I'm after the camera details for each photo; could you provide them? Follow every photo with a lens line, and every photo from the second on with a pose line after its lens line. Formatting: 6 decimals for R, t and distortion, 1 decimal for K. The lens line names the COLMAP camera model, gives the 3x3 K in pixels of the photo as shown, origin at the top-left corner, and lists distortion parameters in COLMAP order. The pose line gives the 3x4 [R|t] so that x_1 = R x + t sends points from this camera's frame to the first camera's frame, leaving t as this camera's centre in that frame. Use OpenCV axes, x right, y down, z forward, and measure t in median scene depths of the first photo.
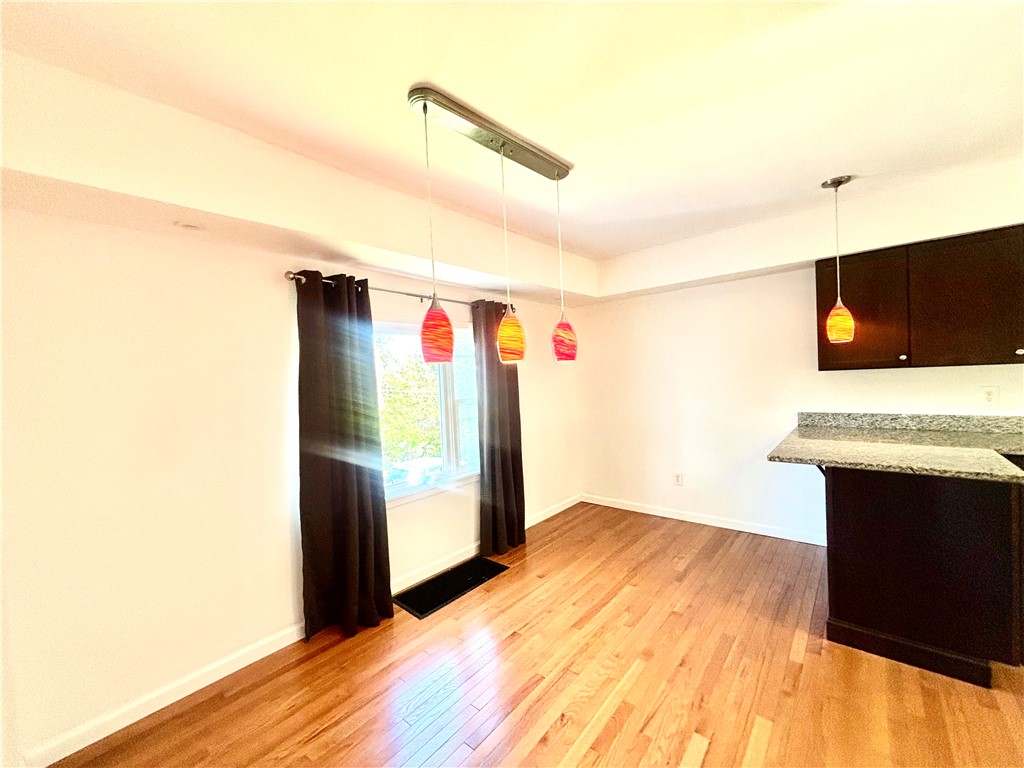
lens RADIAL K [[416.1, 0, 515.8], [0, 416.1, 383.2], [0, 0, 1]] dist [0.013325, 0.000344]
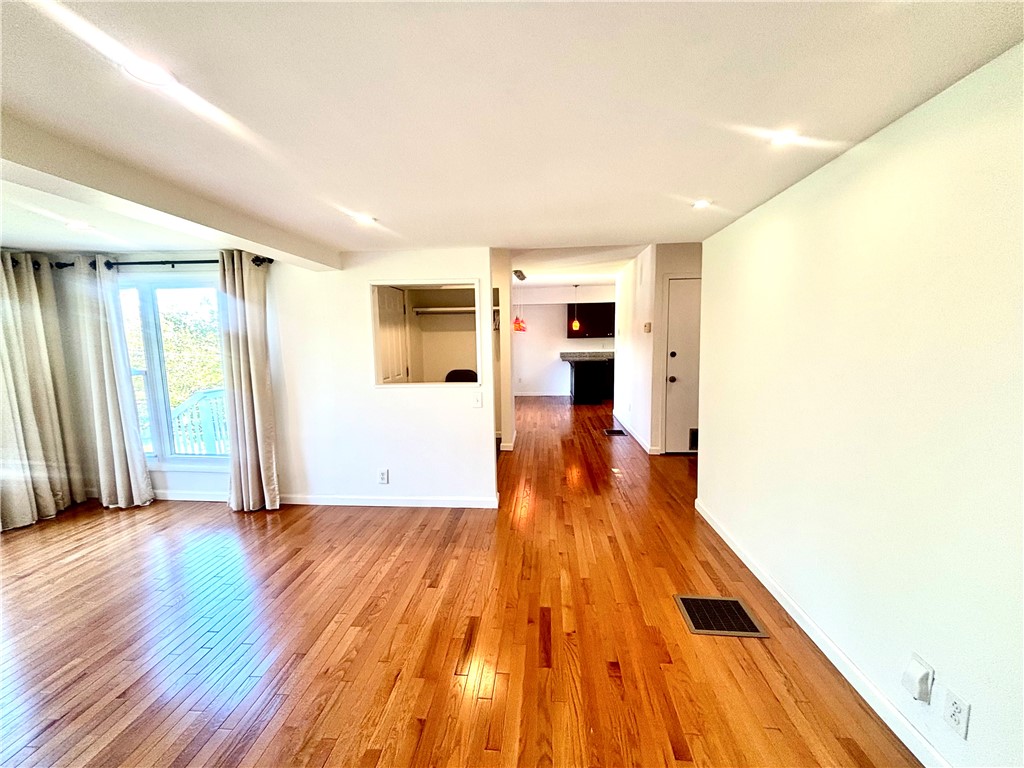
lens RADIAL K [[411.6, 0, 512.0], [0, 411.6, 384.0], [0, 0, 1]] dist [0.009383, -0.004821]
pose [[0.819960, -0.028427, 0.571715, -1.576591], [-0.011881, 0.997706, 0.066649, 0.125693], [-0.572298, -0.061442, 0.817741, -1.484343]]
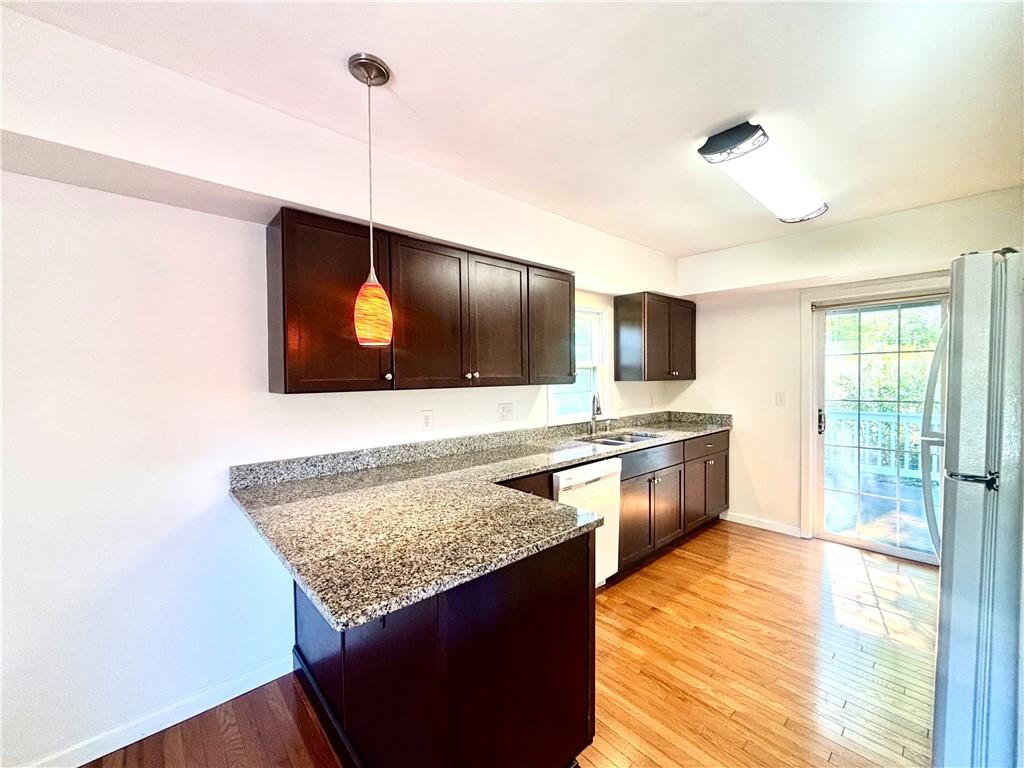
lens RADIAL K [[411.6, 0, 512.0], [0, 411.6, 384.0], [0, 0, 1]] dist [0.009383, -0.004821]
pose [[0.141350, 0.027939, 0.989565, 0.213127], [0.026515, 0.999136, -0.031997, -0.017999], [-0.989605, 0.030762, 0.140487, 0.663571]]
